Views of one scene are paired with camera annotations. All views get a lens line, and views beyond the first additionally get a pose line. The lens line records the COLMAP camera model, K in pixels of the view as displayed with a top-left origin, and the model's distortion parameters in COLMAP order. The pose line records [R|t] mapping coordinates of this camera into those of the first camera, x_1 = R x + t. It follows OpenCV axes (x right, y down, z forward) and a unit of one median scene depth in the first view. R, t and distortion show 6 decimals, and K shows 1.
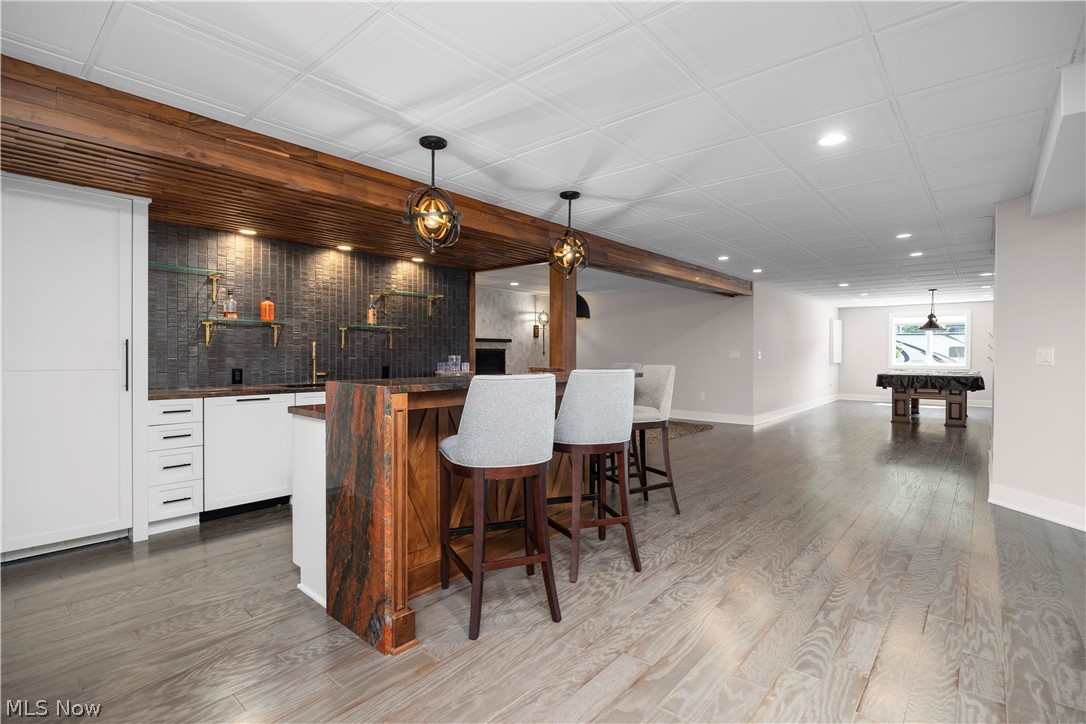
lens RADIAL K [[519.4, 0, 544.5], [0, 519.4, 364.2], [0, 0, 1]] dist [-0.000433, -0.000134]
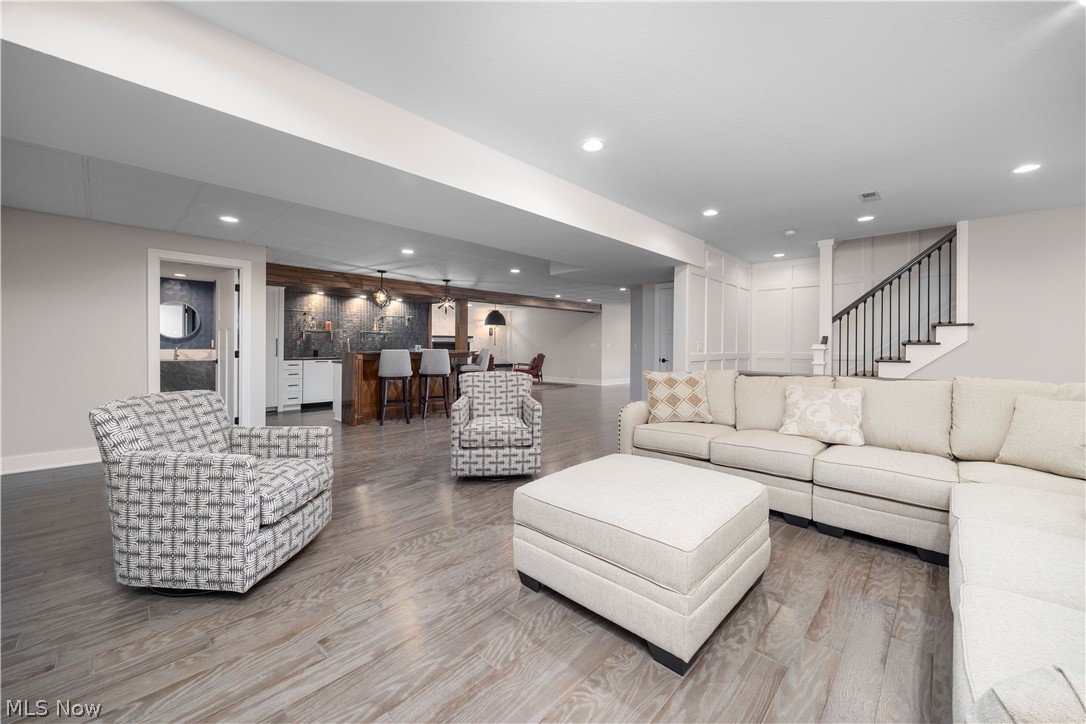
lens RADIAL K [[423.9, 0, 543.9], [0, 423.9, 347.9], [0, 0, 1]] dist [0.000995, 0.000040]
pose [[0.999219, 0.002673, -0.039423, 0.520027], [-0.003284, 0.999875, -0.015437, 0.024910], [0.039376, 0.015554, 0.999103, -0.882408]]
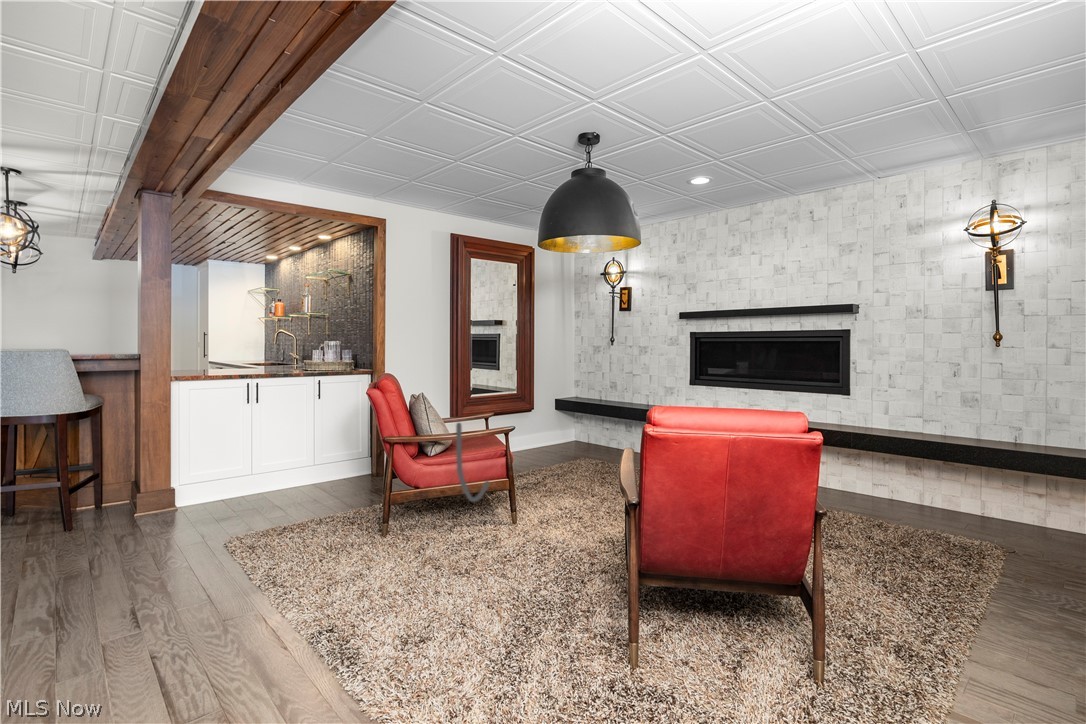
lens RADIAL K [[526.4, 0, 547.5], [0, 526.4, 345.9], [0, 0, 1]] dist [-0.018922, -0.000137]
pose [[-0.096587, -0.003871, -0.995317, 0.803282], [-0.015169, 0.999882, -0.002417, -0.030140], [0.995209, 0.014865, -0.096635, 1.896795]]
